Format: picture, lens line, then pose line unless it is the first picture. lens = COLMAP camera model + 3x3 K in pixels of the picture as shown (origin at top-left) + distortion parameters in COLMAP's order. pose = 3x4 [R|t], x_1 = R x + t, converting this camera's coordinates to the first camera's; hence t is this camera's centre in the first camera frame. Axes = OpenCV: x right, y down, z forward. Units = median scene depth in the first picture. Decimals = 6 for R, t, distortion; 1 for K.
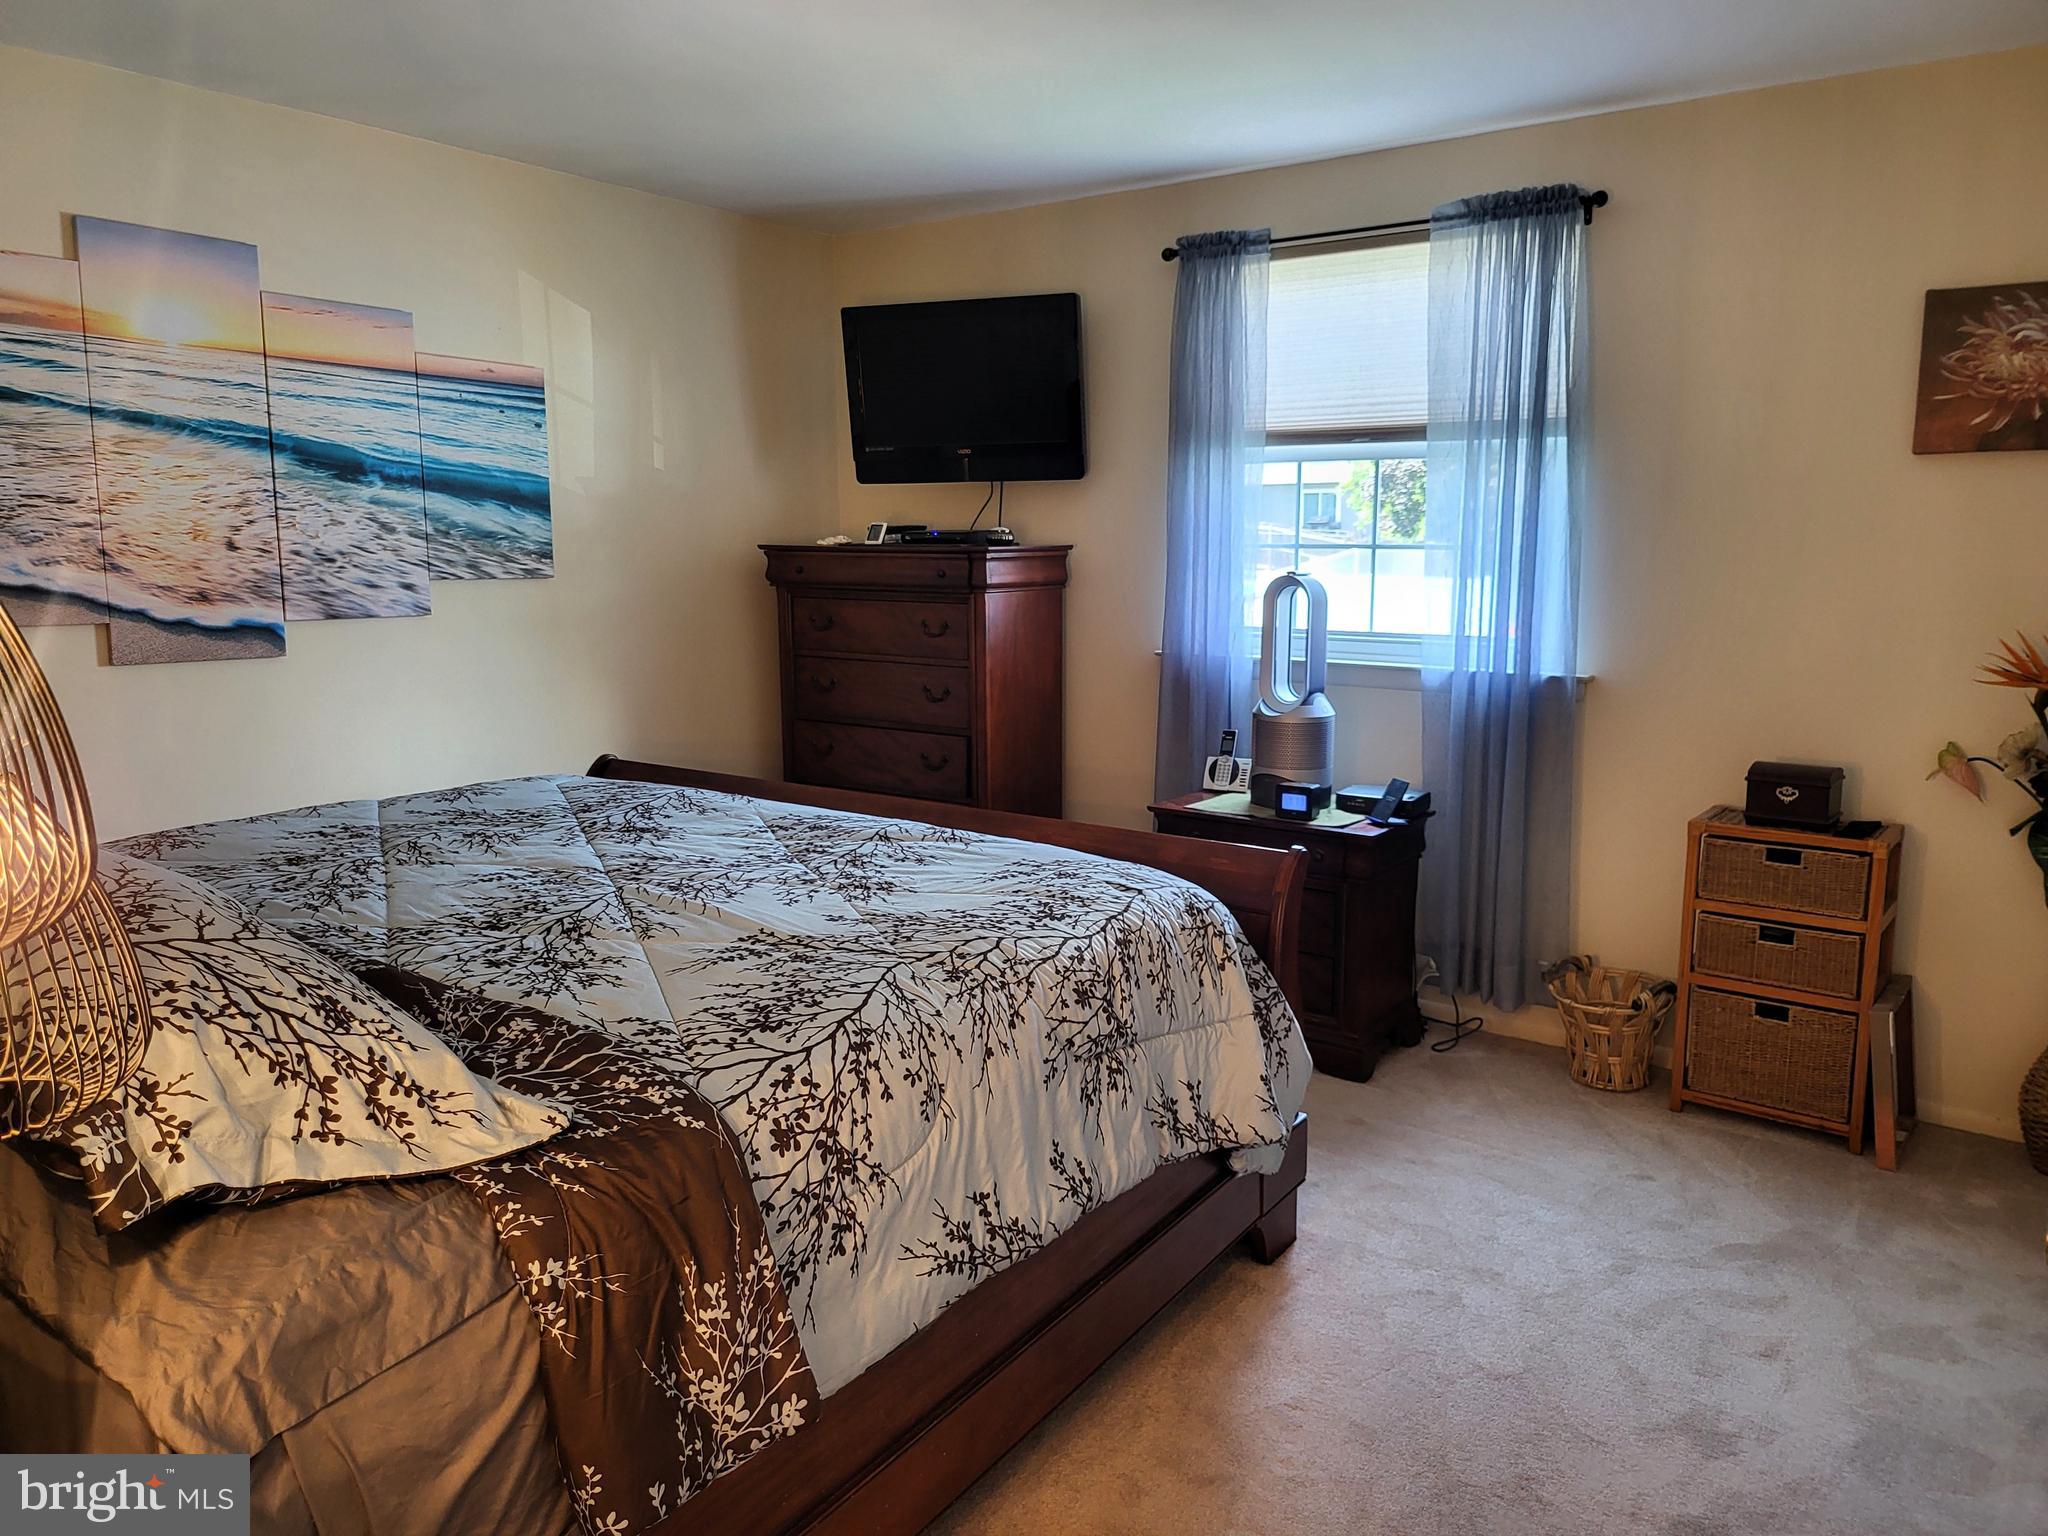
lens RADIAL K [[1427.0, 0, 1024.0], [0, 1427.0, 768.0], [0, 0, 1]] dist [0.065035, -0.120093]
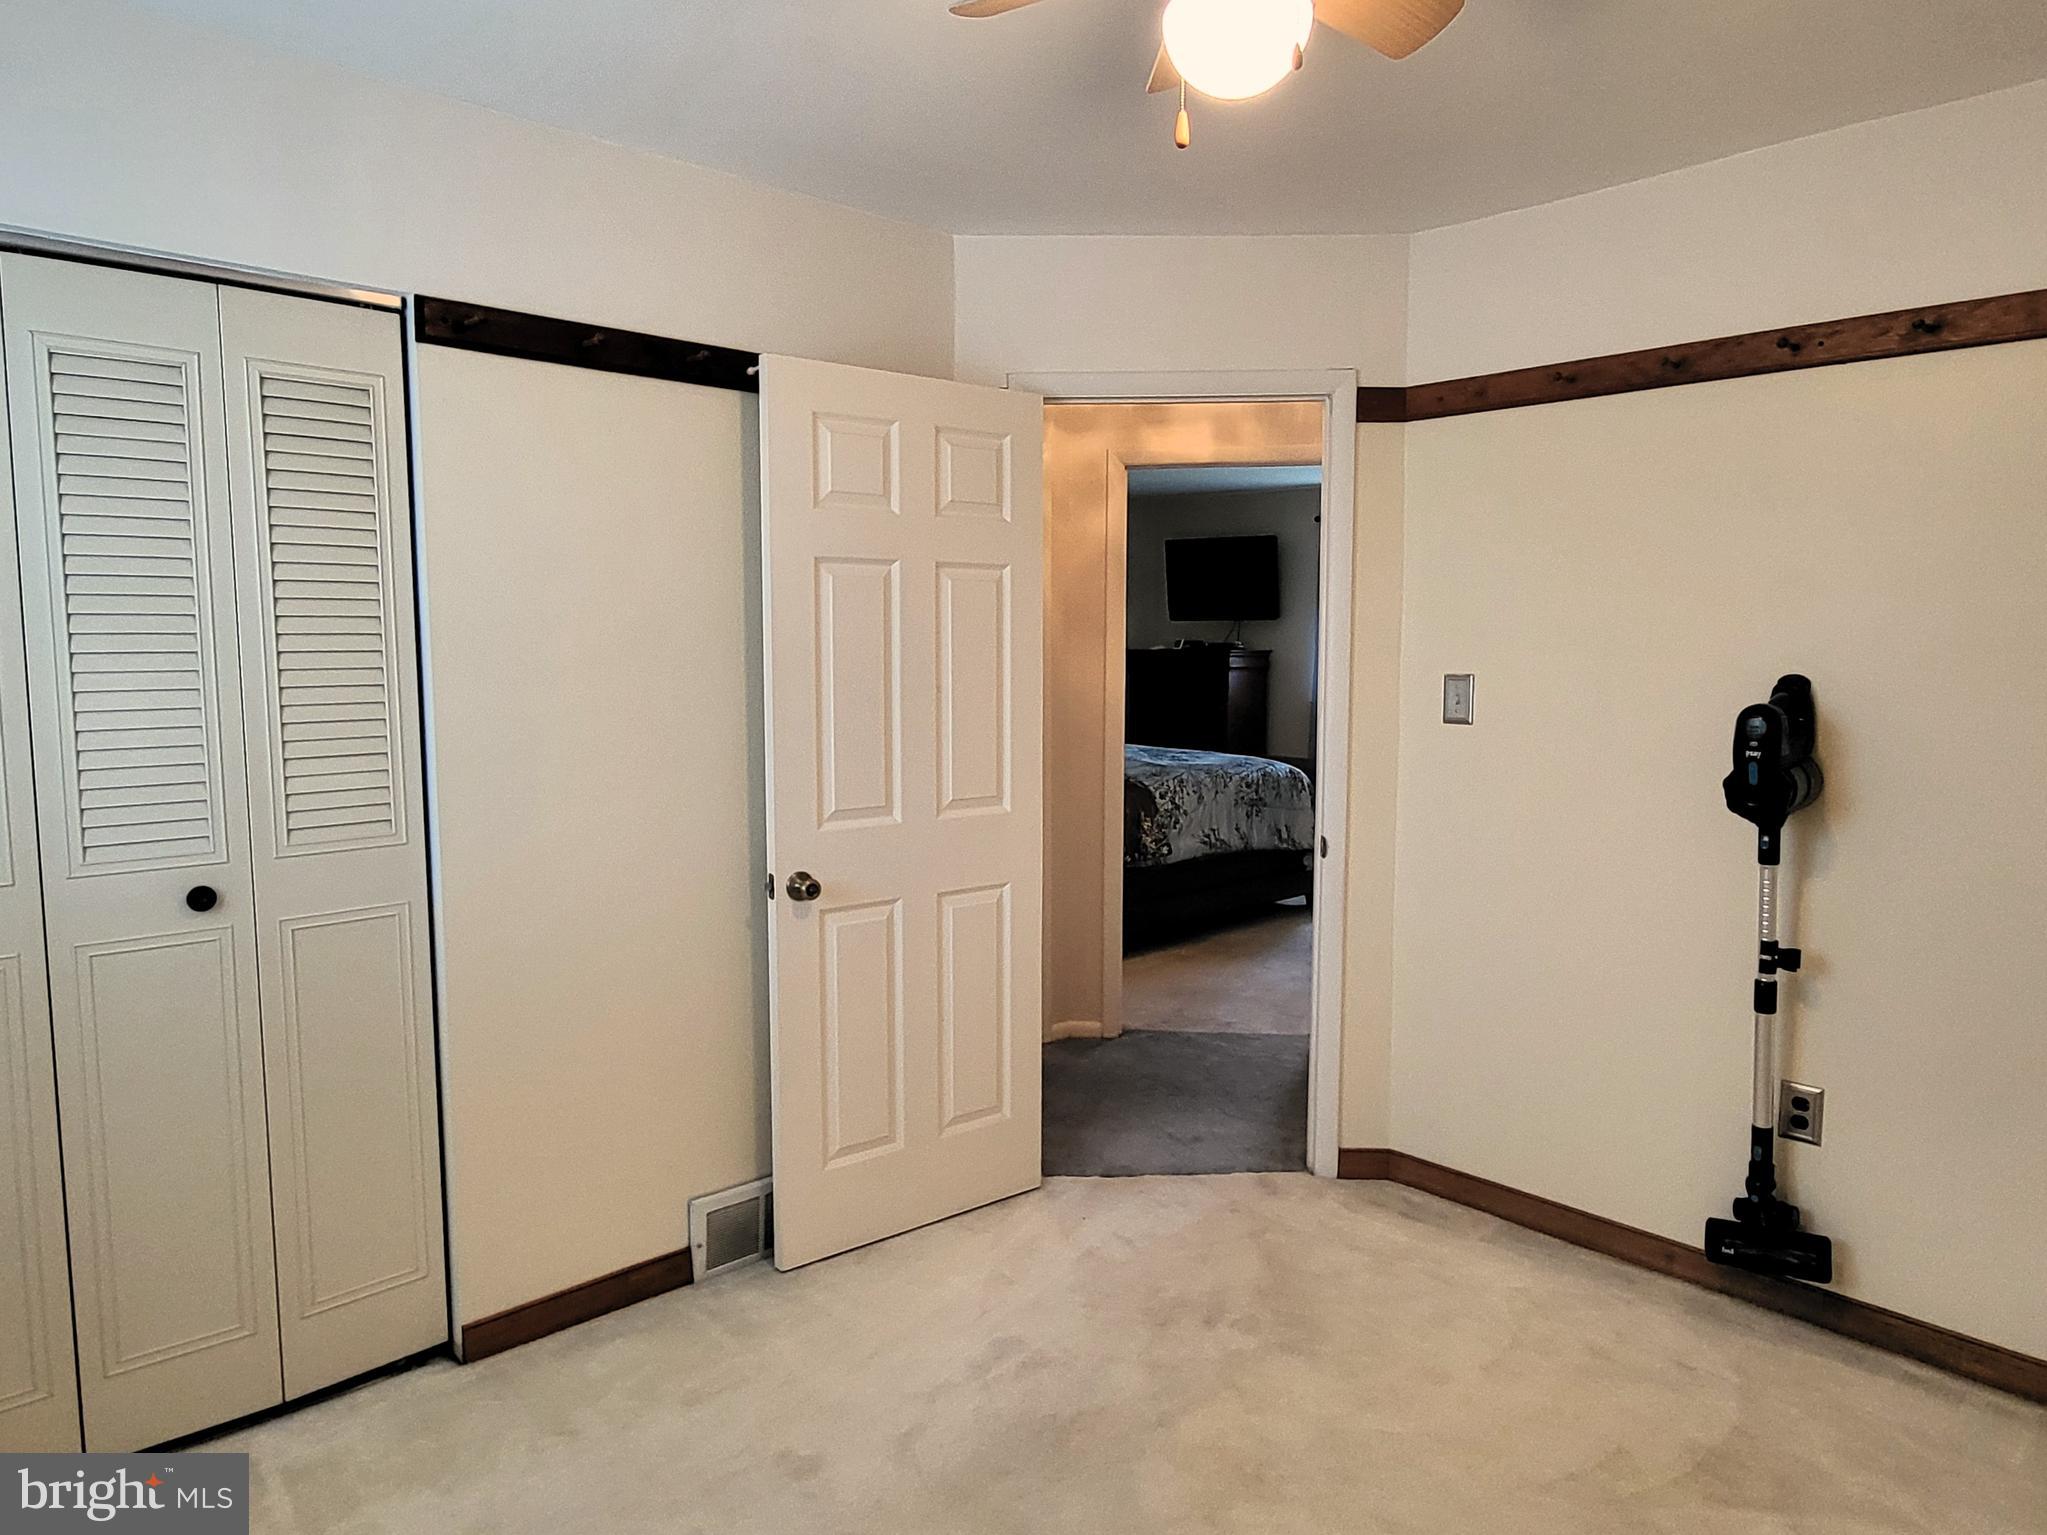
lens RADIAL K [[1291.4, 0, 1023.5], [0, 1291.4, 767.5], [0, 0, 1]] dist [0.000911, -0.000323]
pose [[0.979986, 0.028503, -0.197013, 0.067089], [-0.042420, 0.996865, -0.066784, 0.191408], [0.194492, 0.073805, 0.978124, -1.111594]]
